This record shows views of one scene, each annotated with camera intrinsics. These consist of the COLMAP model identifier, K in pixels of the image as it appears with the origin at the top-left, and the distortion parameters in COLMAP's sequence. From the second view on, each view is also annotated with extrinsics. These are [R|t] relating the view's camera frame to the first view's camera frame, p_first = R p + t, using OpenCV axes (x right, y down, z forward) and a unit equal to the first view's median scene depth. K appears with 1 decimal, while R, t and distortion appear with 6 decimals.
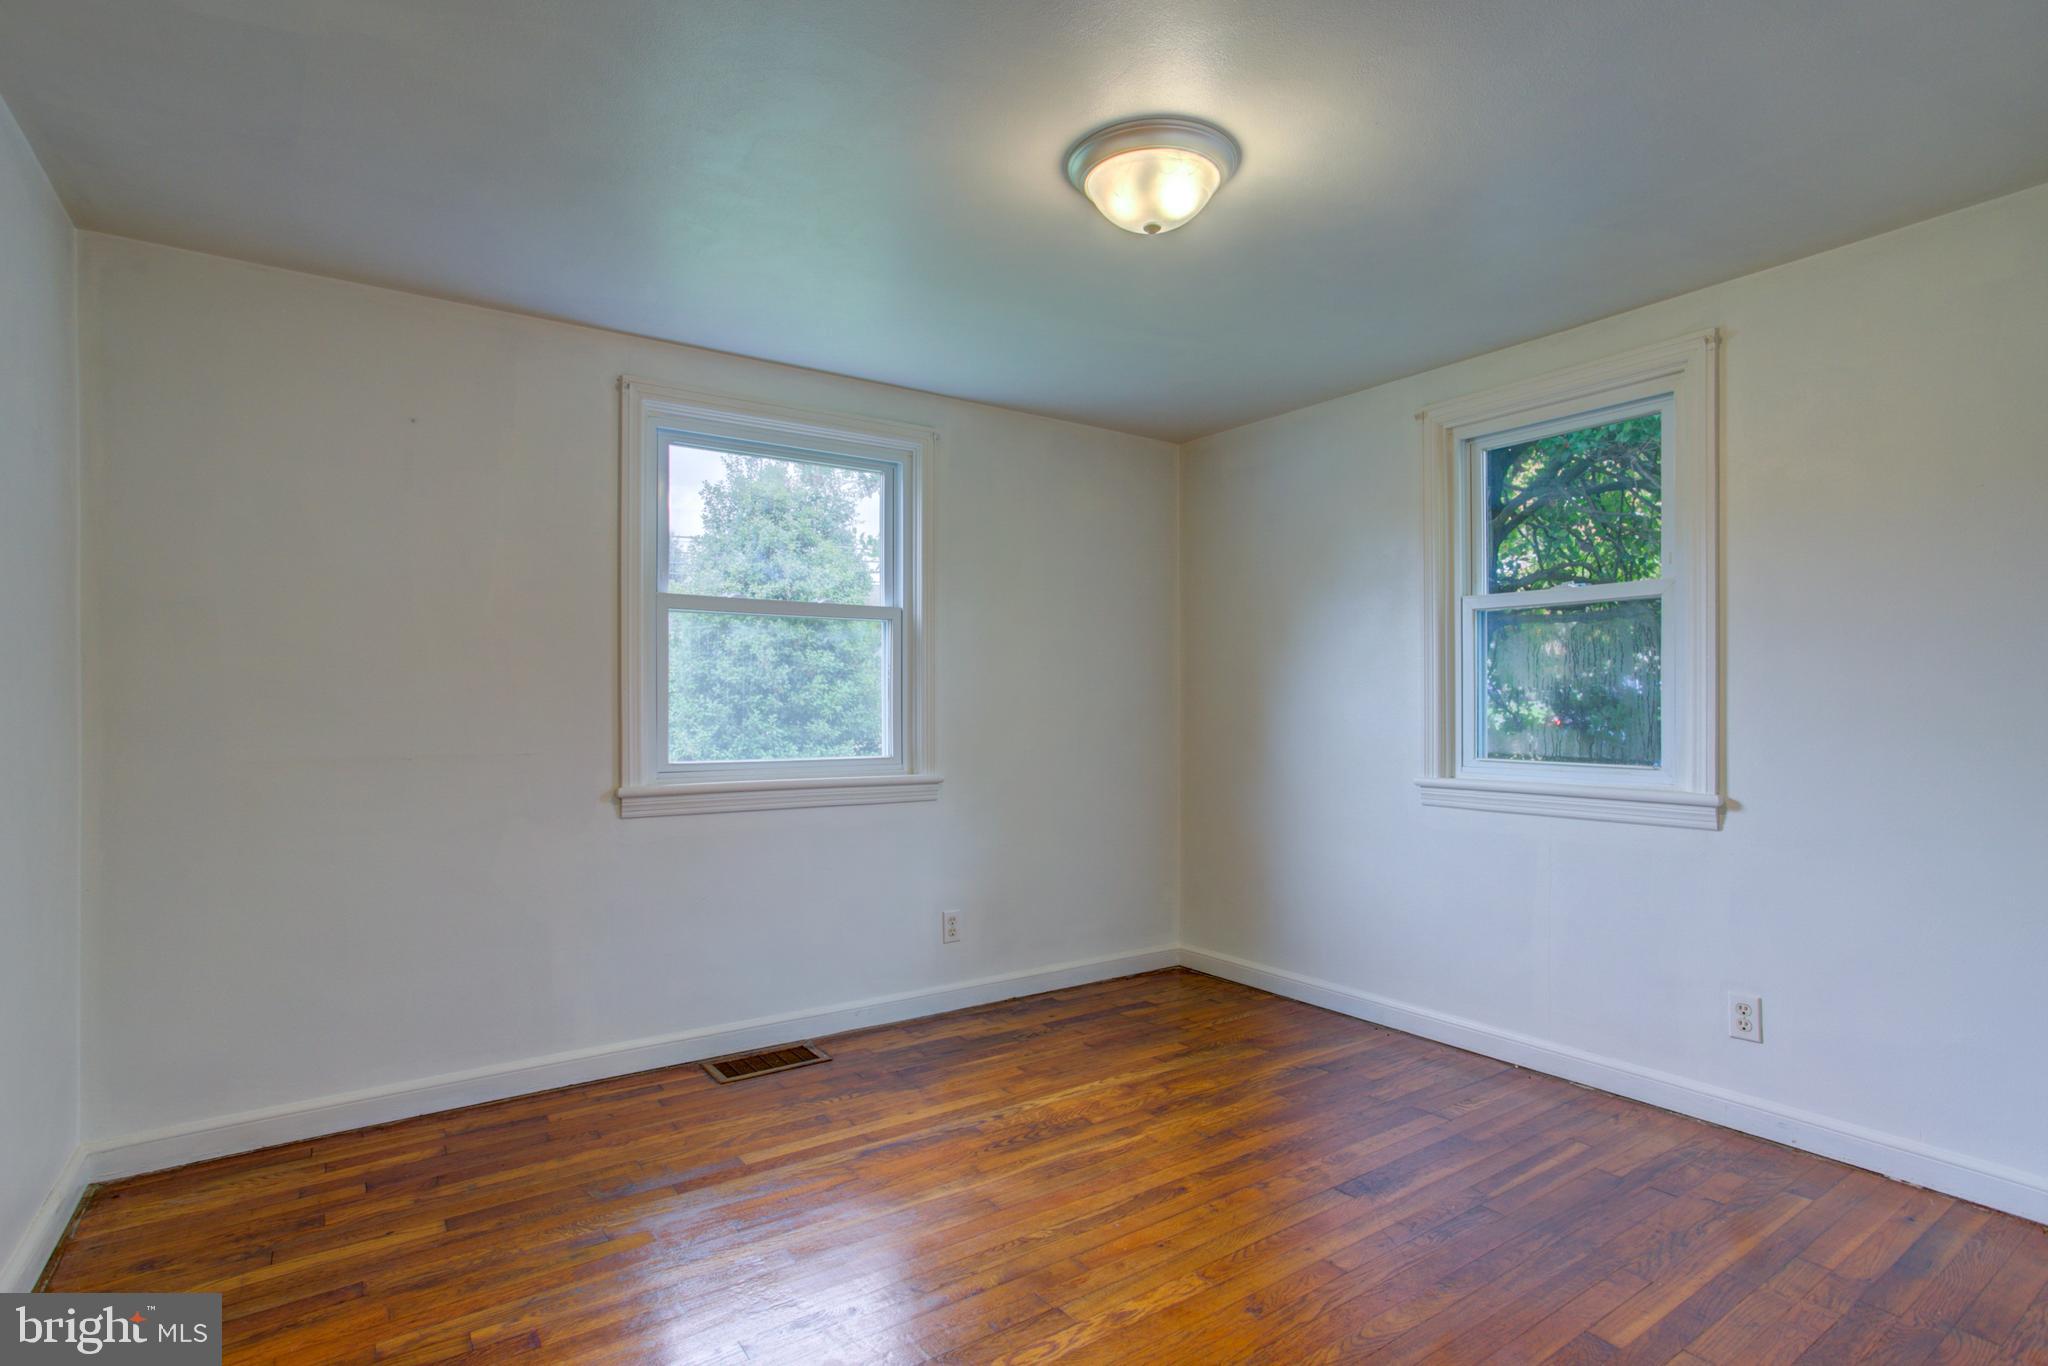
lens RADIAL K [[1002.3, 0, 1045.6], [0, 1002.3, 714.2], [0, 0, 1]] dist [-0.061825, 0.041896]
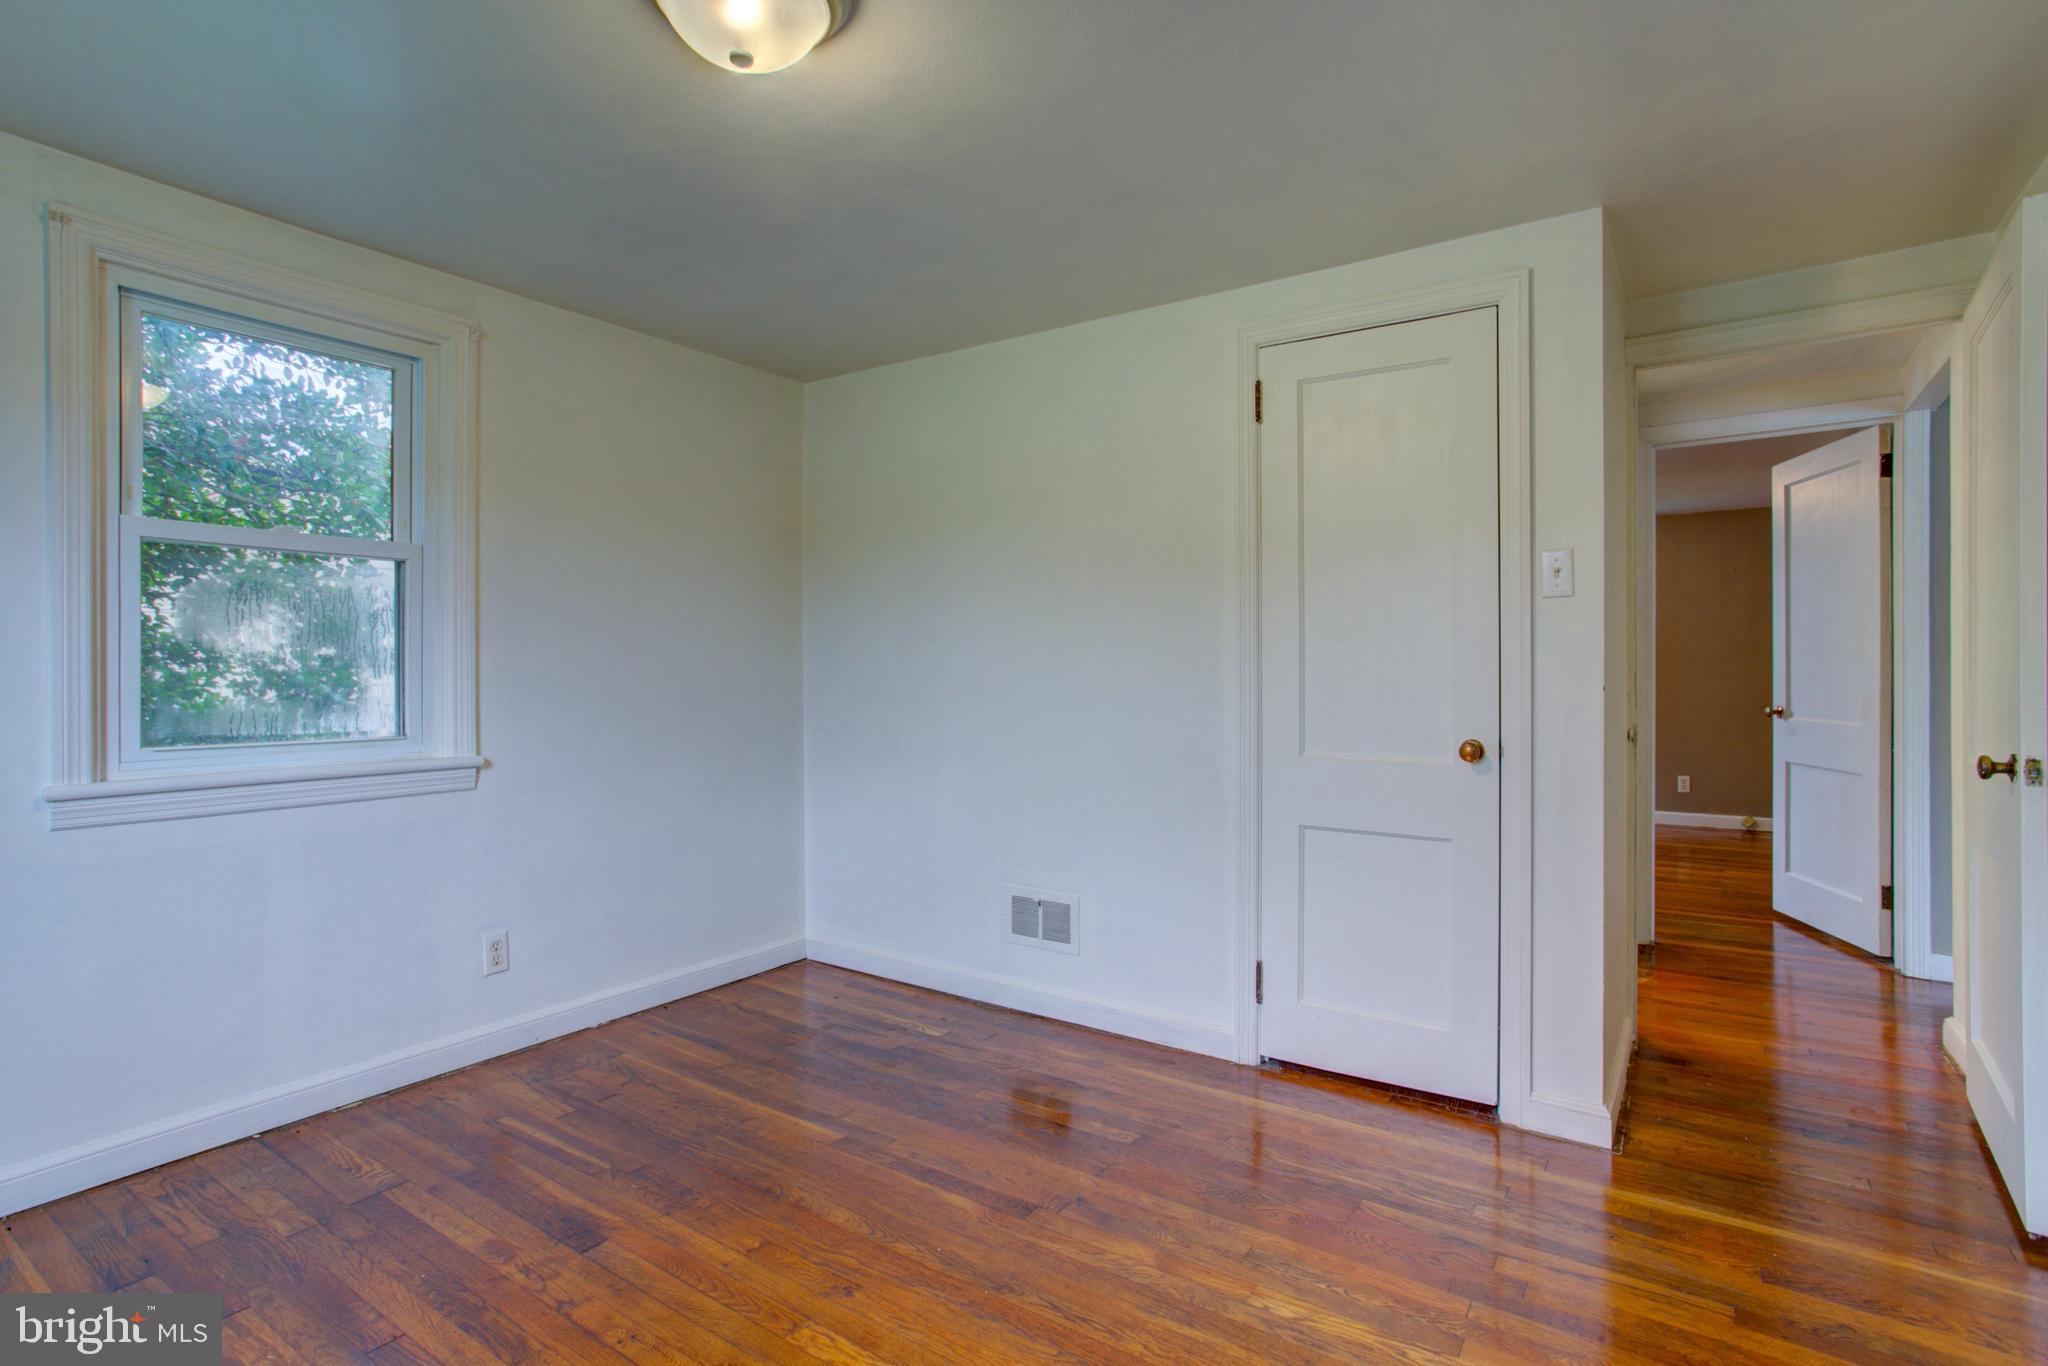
lens RADIAL K [[1002.8, 0, 1025.2], [0, 1002.8, 661.8], [0, 0, 1]] dist [-0.054118, 0.031525]
pose [[-0.346292, 0.007184, 0.938099, -0.607363], [0.006636, 0.999964, -0.005208, -0.012646], [-0.938103, 0.004421, -0.346328, 0.913841]]
